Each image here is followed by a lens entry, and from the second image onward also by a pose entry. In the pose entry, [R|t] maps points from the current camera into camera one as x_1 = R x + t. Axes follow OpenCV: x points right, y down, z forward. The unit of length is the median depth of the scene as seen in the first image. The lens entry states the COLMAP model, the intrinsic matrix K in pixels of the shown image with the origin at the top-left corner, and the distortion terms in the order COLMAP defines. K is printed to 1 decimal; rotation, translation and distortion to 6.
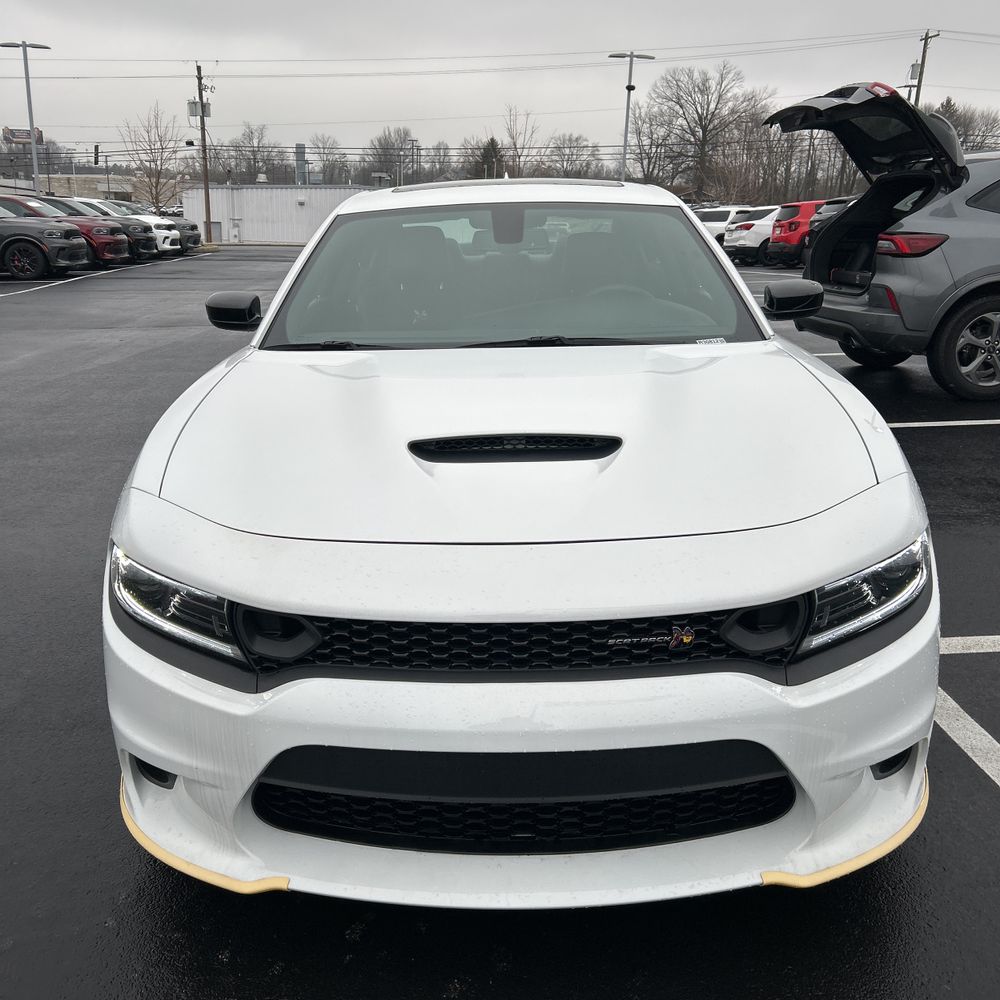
lens RADIAL K [[1006.5, 0, 497.4], [0, 1006.5, 470.8], [0, 0, 1]] dist [0.015688, -0.011086]
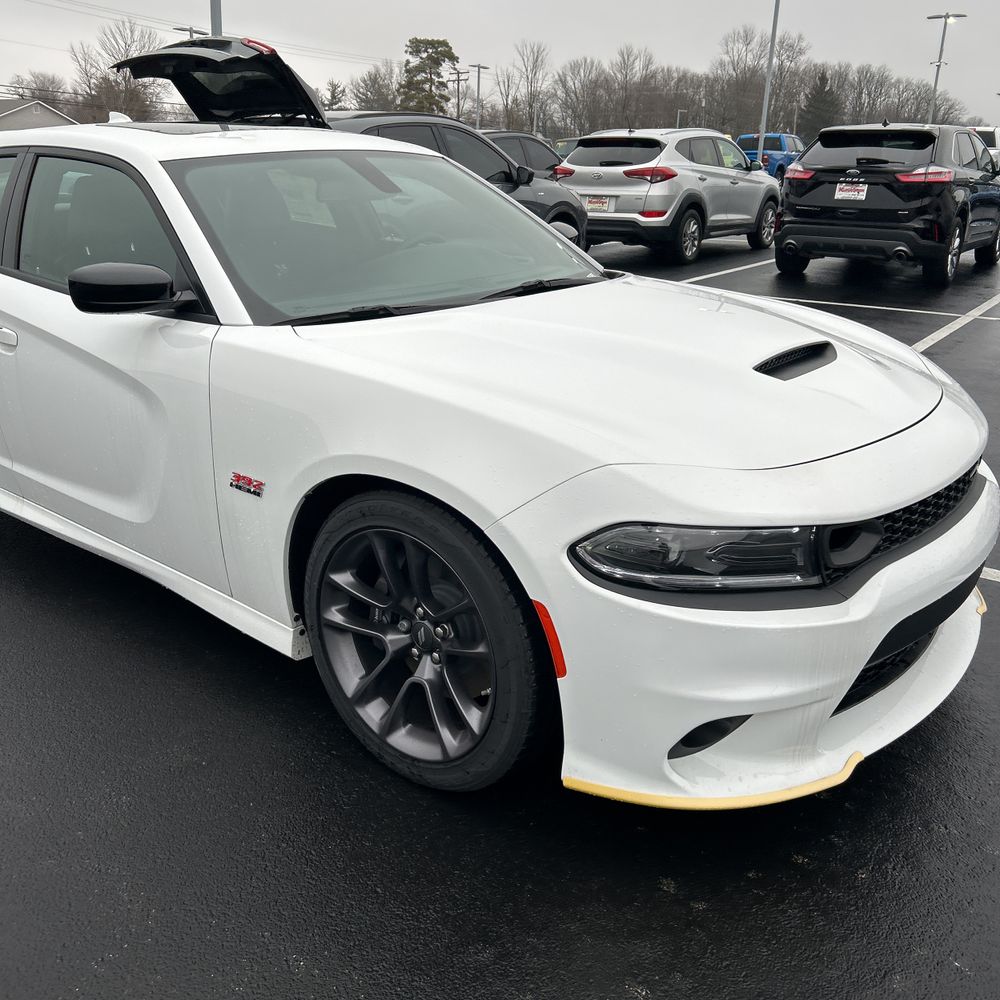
lens RADIAL K [[1006.5, 0, 497.4], [0, 1006.5, 470.8], [0, 0, 1]] dist [0.015688, -0.011086]
pose [[0.619082, -0.216269, 0.754960, -0.149471], [0.183503, 0.974558, 0.128701, -0.015108], [-0.763587, 0.058861, 0.643017, 0.066543]]
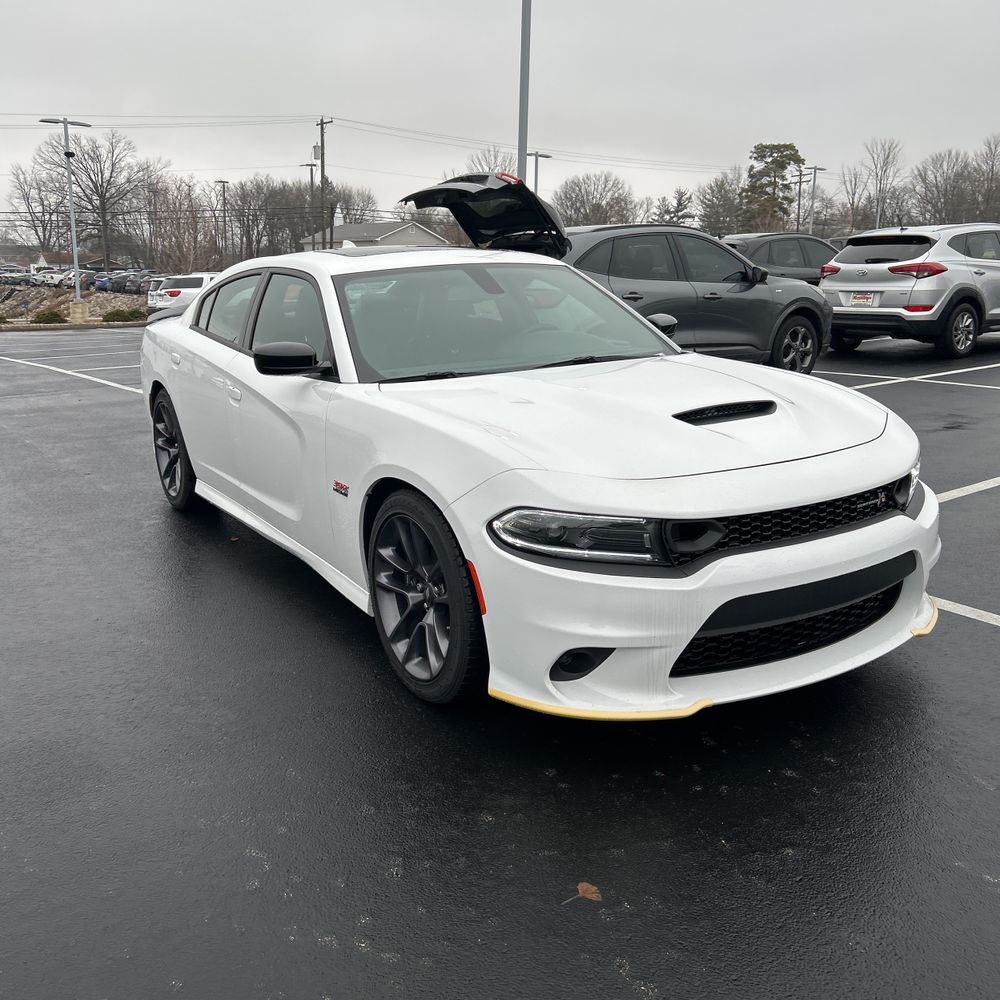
lens RADIAL K [[1006.5, 0, 497.4], [0, 1006.5, 470.8], [0, 0, 1]] dist [0.015688, -0.011086]
pose [[0.841273, -0.115201, 0.528193, -0.147292], [0.148728, 0.988650, -0.021256, 0.006174], [-0.519749, 0.096439, 0.848858, -0.018150]]
